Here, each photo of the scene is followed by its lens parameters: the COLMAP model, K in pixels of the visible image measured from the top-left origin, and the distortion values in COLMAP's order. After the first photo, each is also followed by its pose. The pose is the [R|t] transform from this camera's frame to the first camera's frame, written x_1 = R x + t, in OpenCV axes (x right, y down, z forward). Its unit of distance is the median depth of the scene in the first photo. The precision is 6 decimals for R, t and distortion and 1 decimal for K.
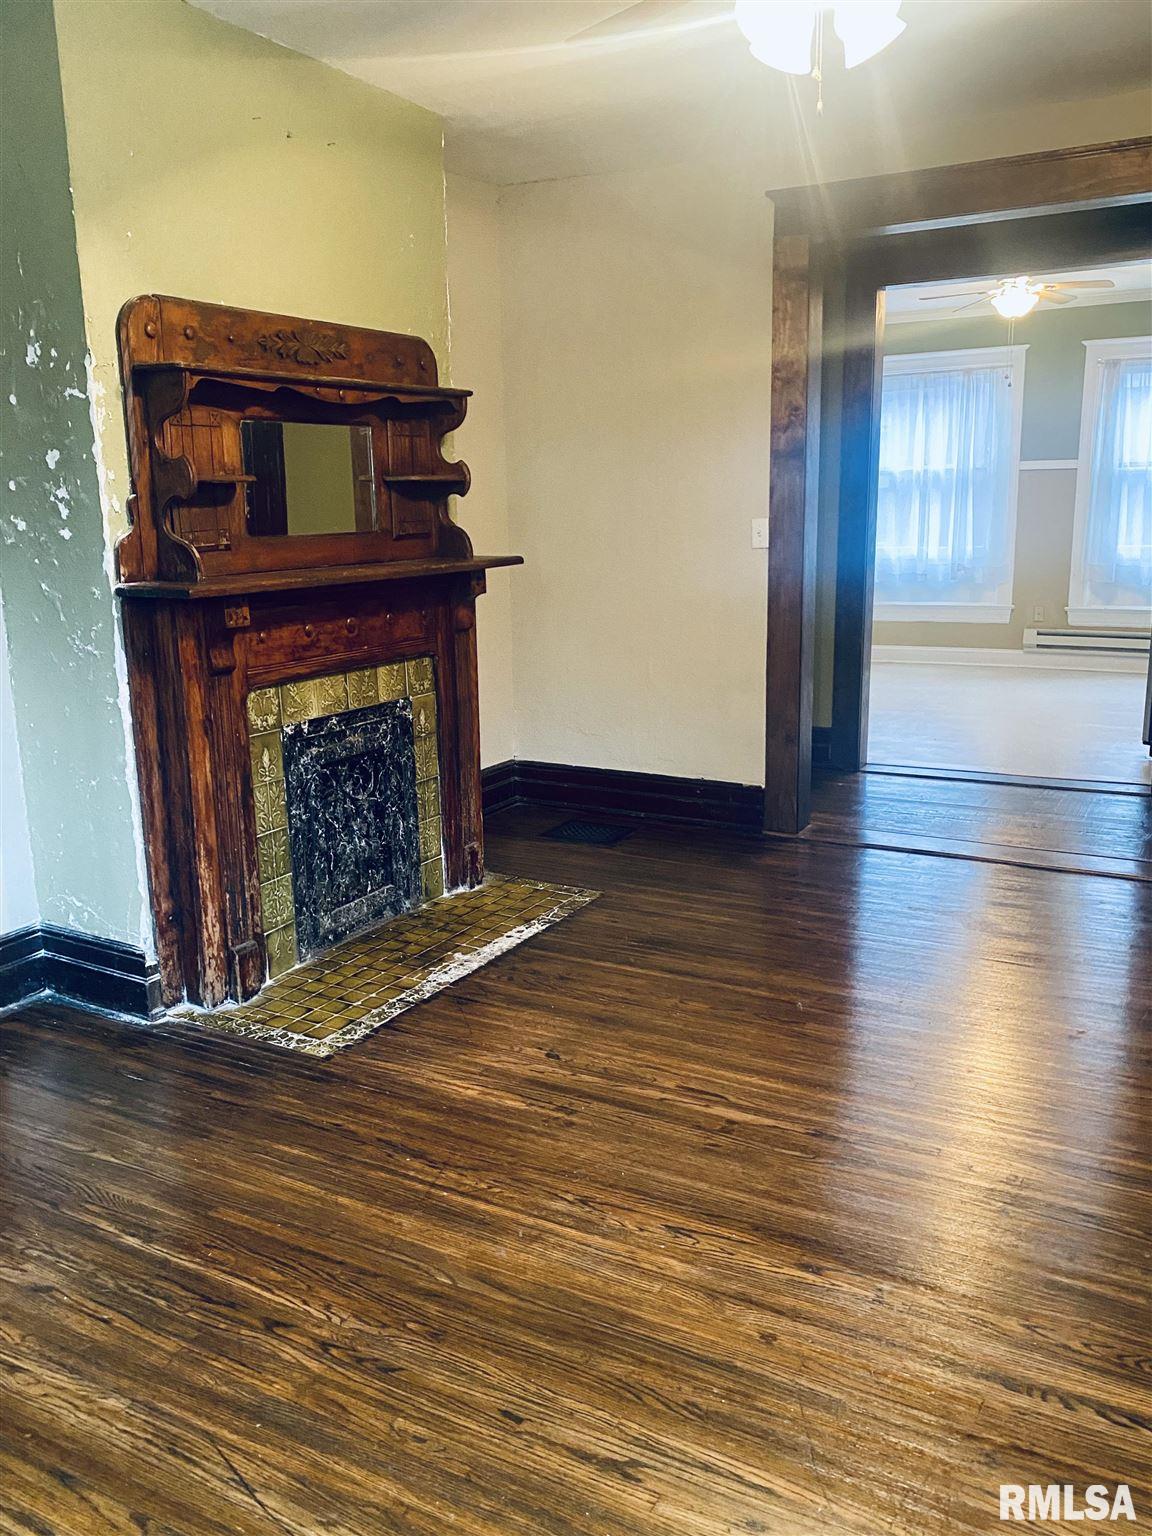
lens RADIAL K [[1236.8, 0, 576.2], [0, 1236.8, 824.7], [0, 0, 1]] dist [-0.016287, -0.015624]
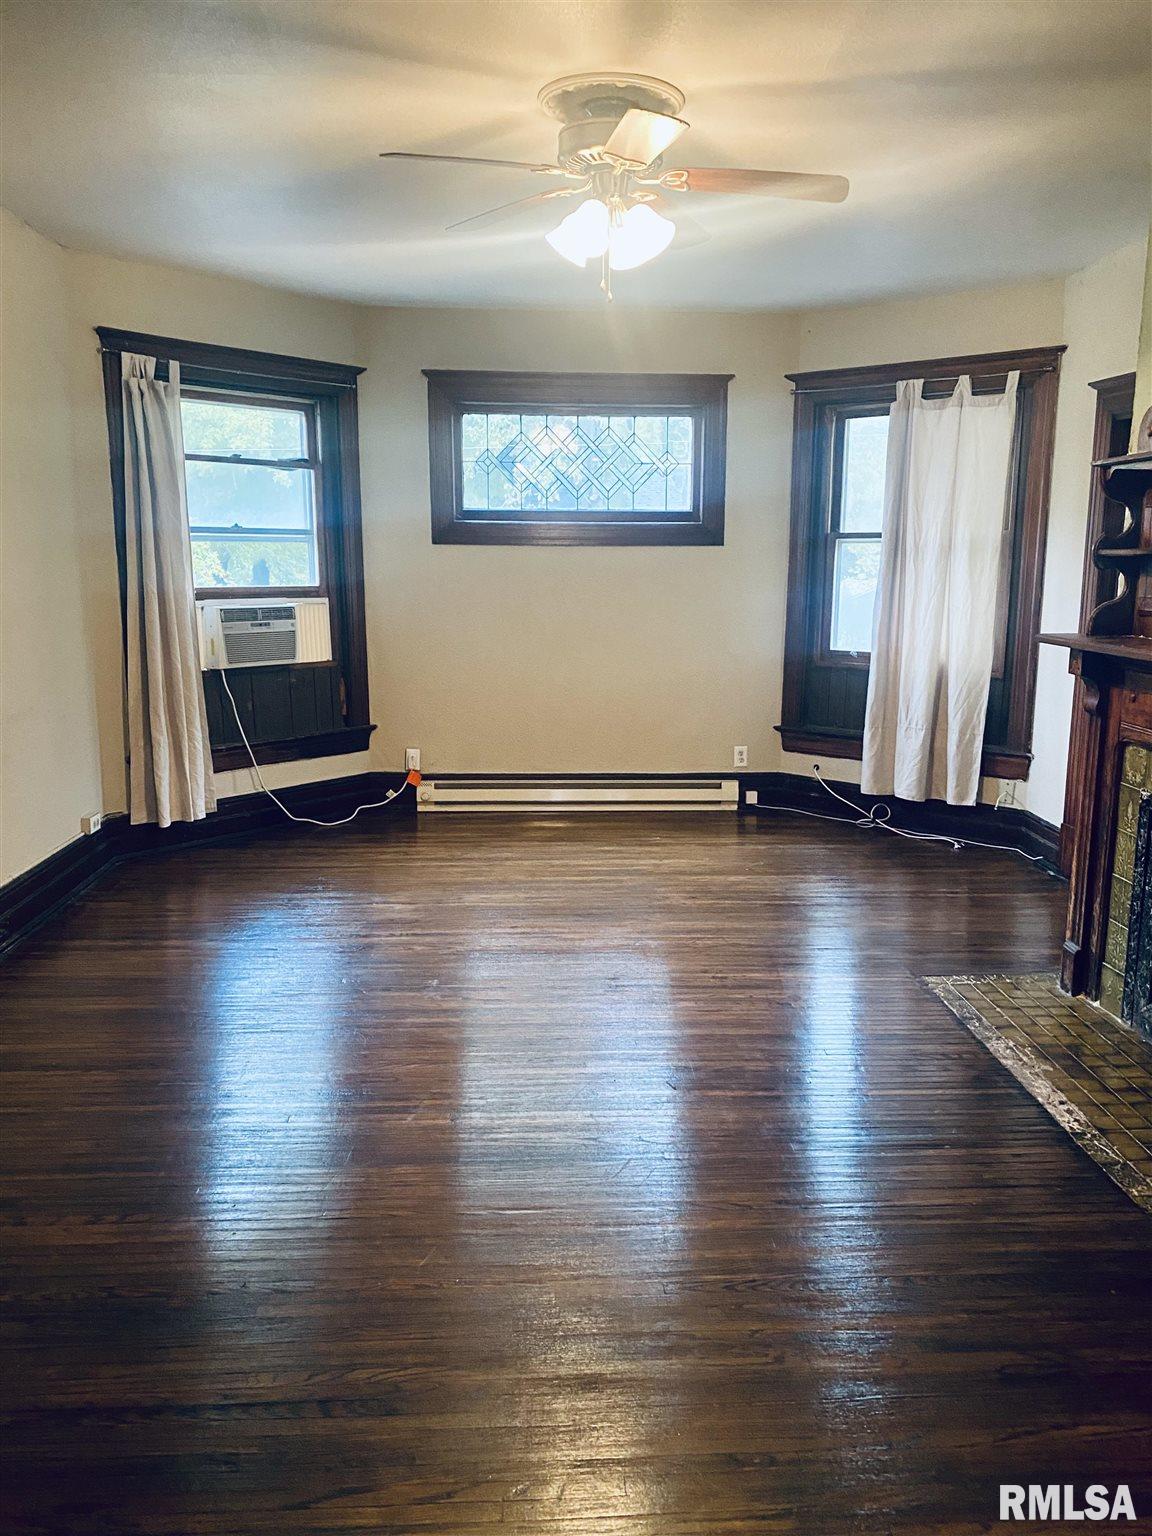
lens RADIAL K [[1170.4, 0, 586.2], [0, 1170.4, 773.4], [0, 0, 1]] dist [0.033463, 0.017374]
pose [[-0.840870, 0.115097, -0.528857, 0.644288], [-0.124819, 0.909550, 0.396408, -0.406472], [0.526647, 0.399339, -0.750447, 1.429775]]
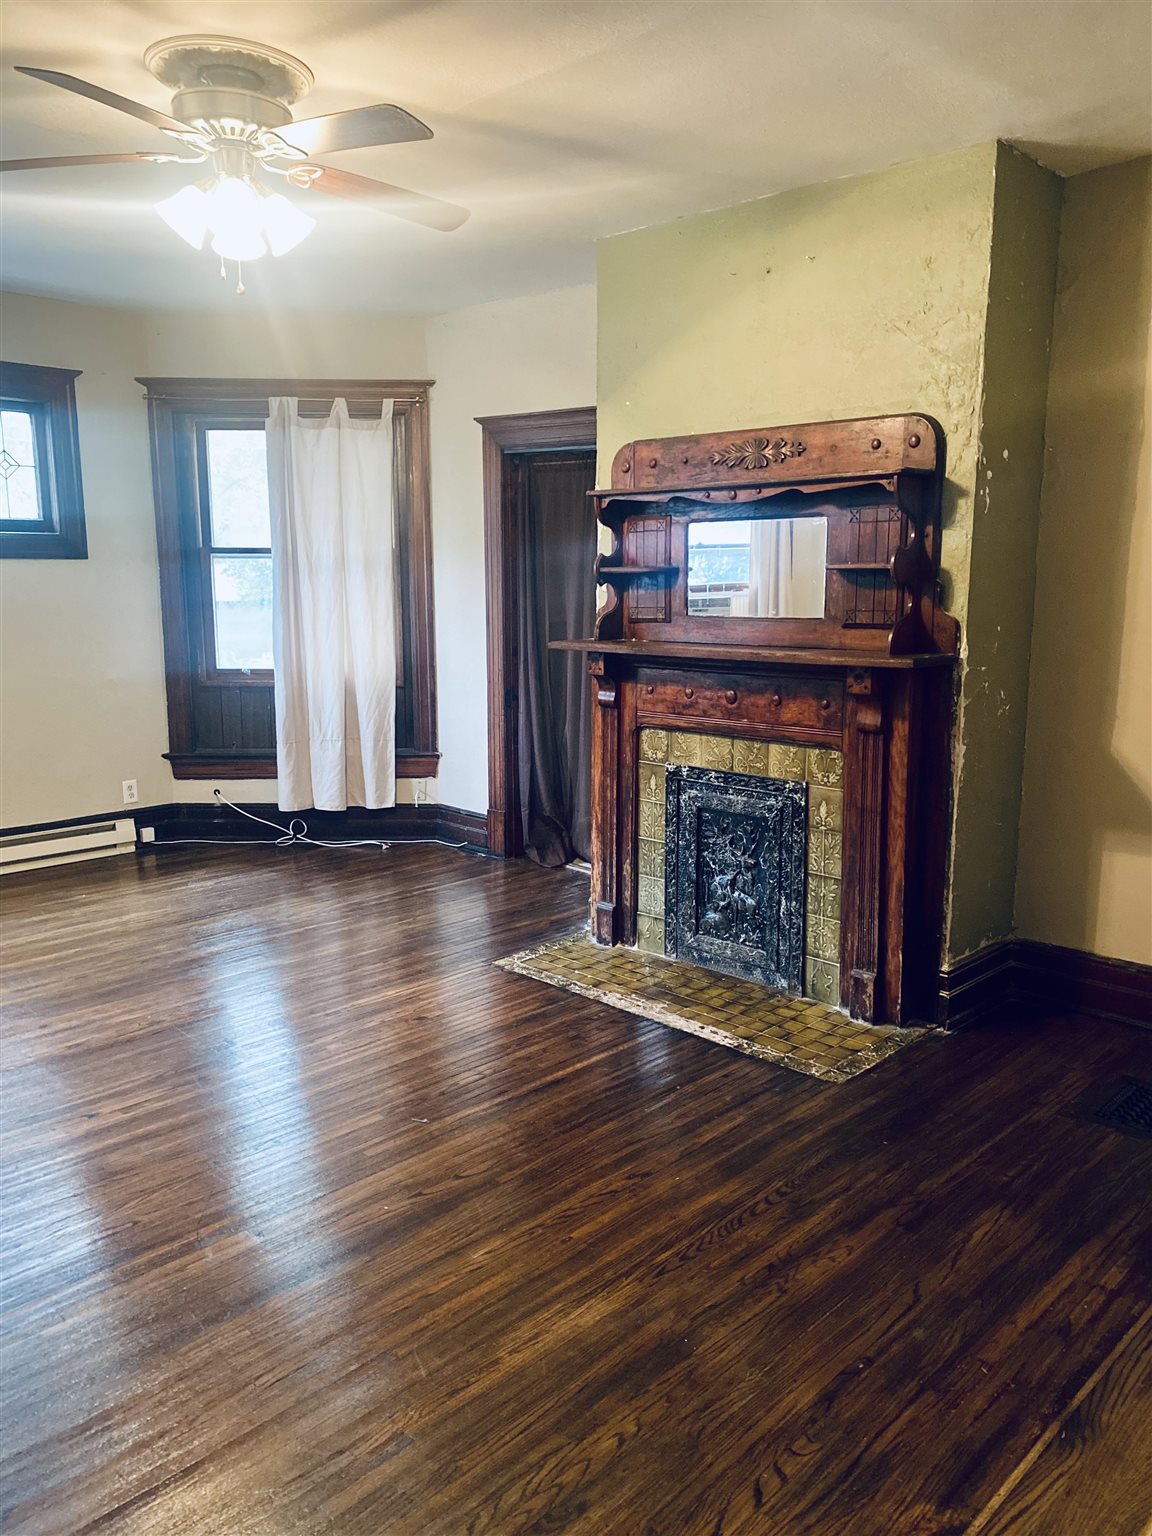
lens RADIAL K [[1170.4, 0, 579.2], [0, 1170.4, 778.6], [0, 0, 1]] dist [0.033463, 0.017374]
pose [[-0.258038, 0.192832, -0.946696, 0.875899], [-0.234575, 0.938054, 0.255009, -0.332675], [0.937225, 0.287873, -0.196820, 1.108908]]
